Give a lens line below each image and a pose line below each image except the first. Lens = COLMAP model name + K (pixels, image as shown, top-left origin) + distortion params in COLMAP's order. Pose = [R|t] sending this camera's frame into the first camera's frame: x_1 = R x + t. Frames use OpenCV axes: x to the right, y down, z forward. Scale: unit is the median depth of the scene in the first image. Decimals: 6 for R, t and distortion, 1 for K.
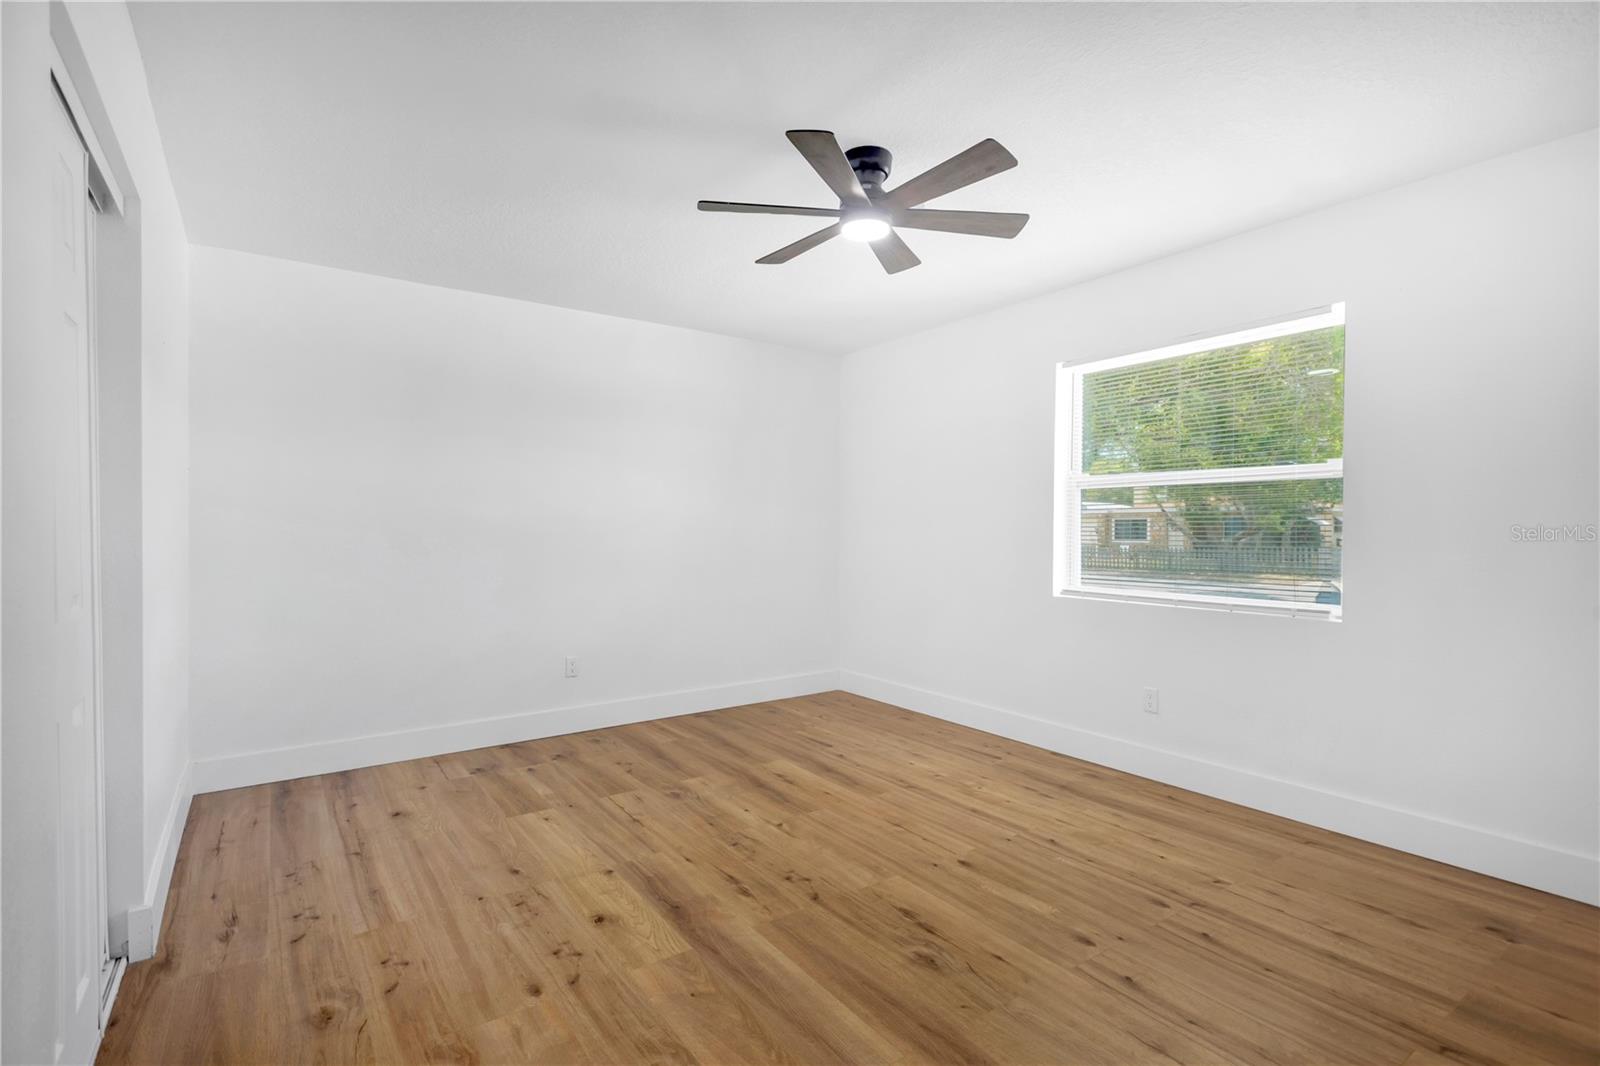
lens RADIAL K [[746.8, 0, 800.0], [0, 746.8, 533.0], [0, 0, 1]] dist [0.009949, -0.001437]
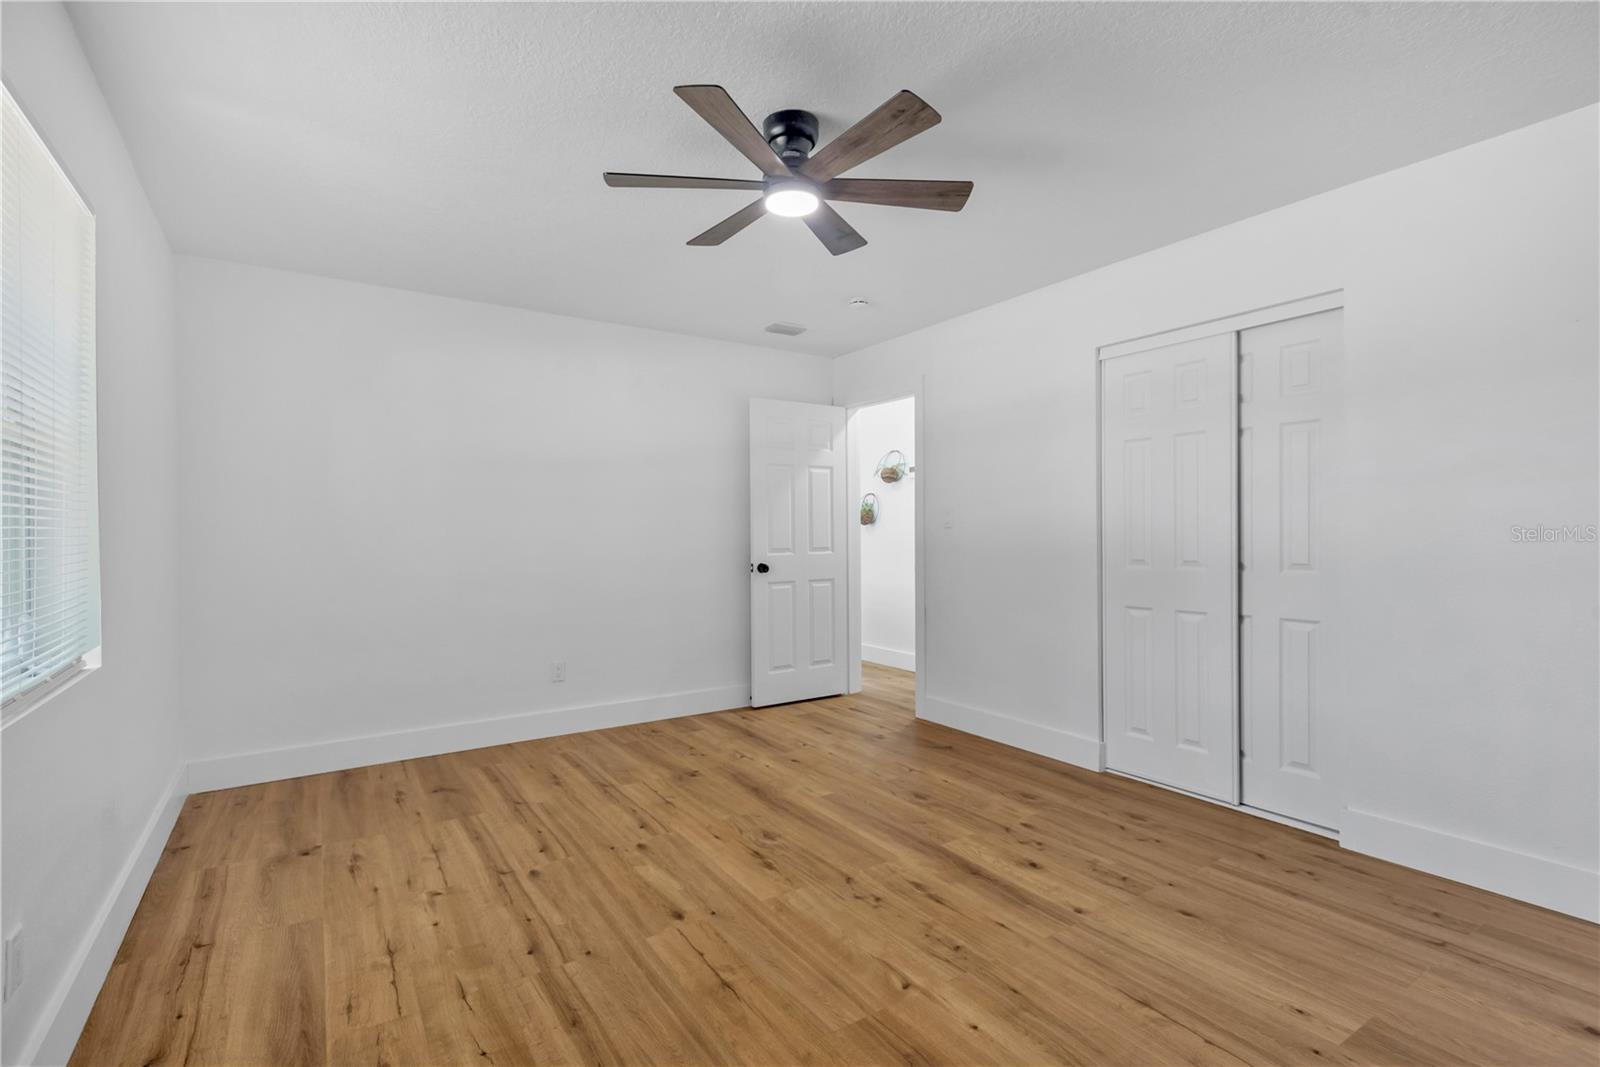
lens RADIAL K [[746.8, 0, 800.0], [0, 746.8, 533.5], [0, 0, 1]] dist [0.009949, -0.001437]
pose [[-0.999440, 0.003810, 0.033244, 0.051490], [0.003987, 0.999978, 0.005260, -0.007503], [-0.033223, 0.005390, -0.999433, 2.019840]]
